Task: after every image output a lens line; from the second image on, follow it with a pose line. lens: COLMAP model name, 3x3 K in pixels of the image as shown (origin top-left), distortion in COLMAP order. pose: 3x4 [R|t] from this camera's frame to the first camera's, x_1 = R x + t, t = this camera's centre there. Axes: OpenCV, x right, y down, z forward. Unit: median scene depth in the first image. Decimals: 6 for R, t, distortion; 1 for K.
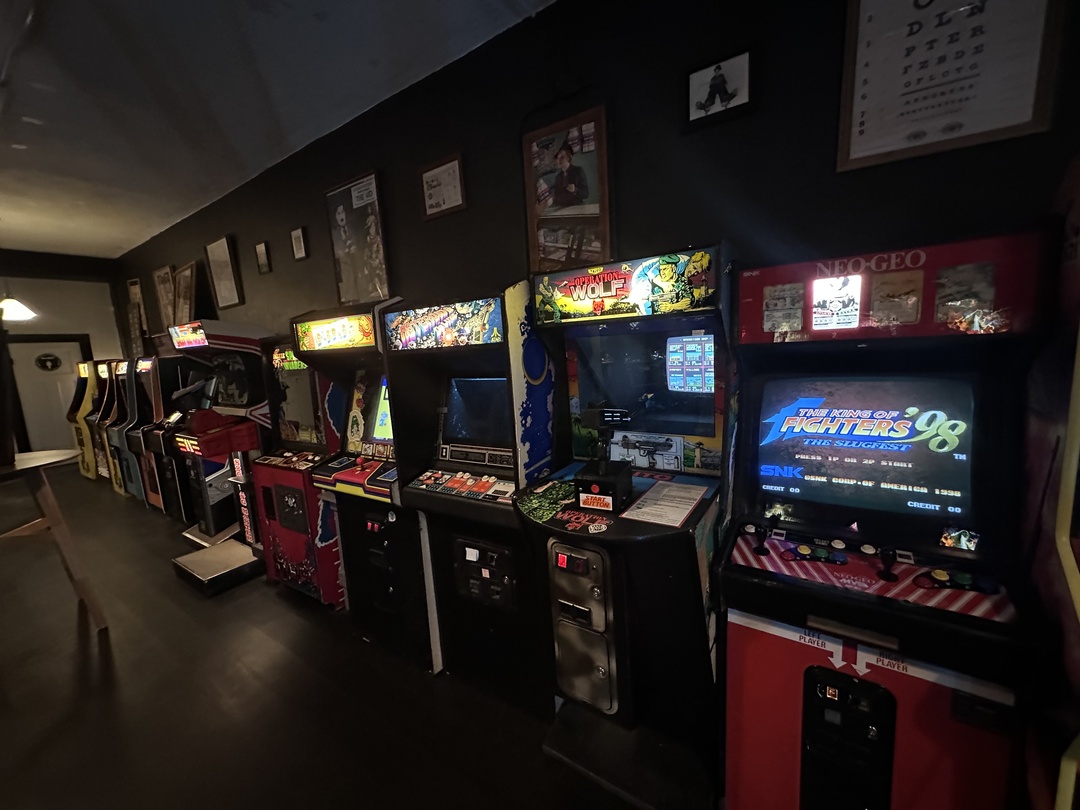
lens RADIAL K [[436.7, 0, 545.2], [0, 436.7, 409.0], [0, 0, 1]] dist [-0.003379, 0.000260]
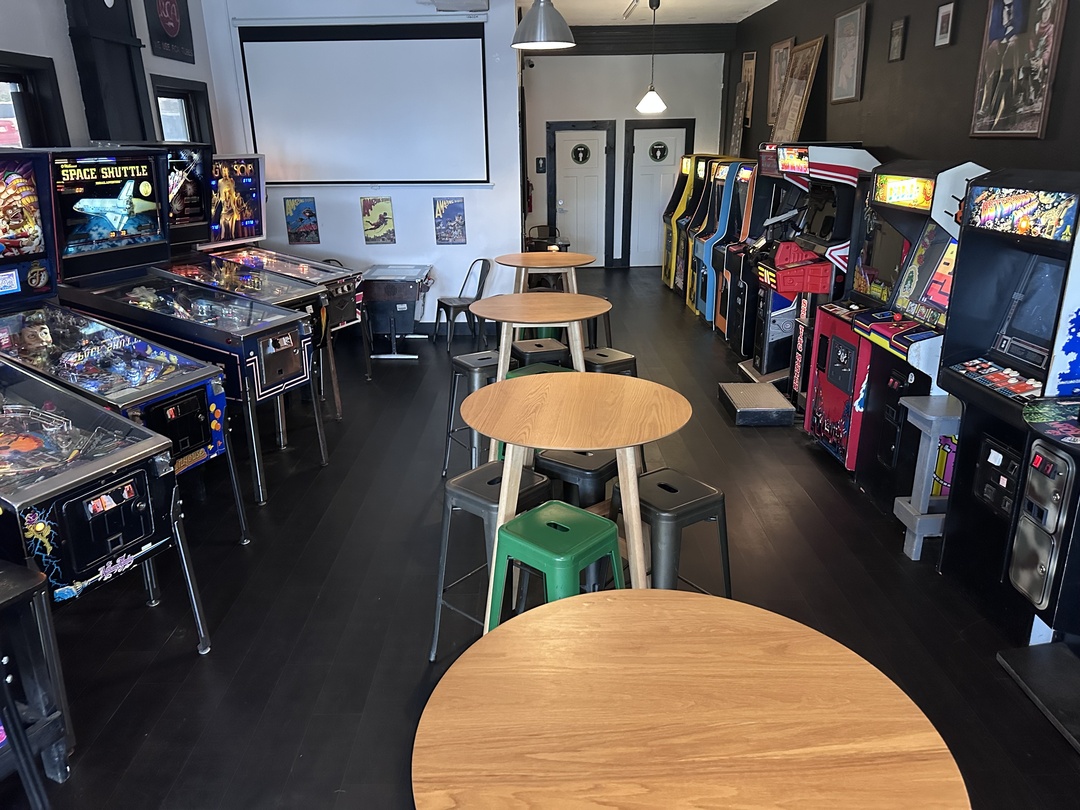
lens RADIAL K [[778.7, 0, 540.2], [0, 778.7, 402.0], [0, 0, 1]] dist [0.044824, -0.037838]
pose [[0.572835, 0.307507, -0.759802, 0.509707], [-0.139852, 0.950035, 0.279060, -0.109769], [0.807652, -0.053596, 0.587219, -0.751150]]
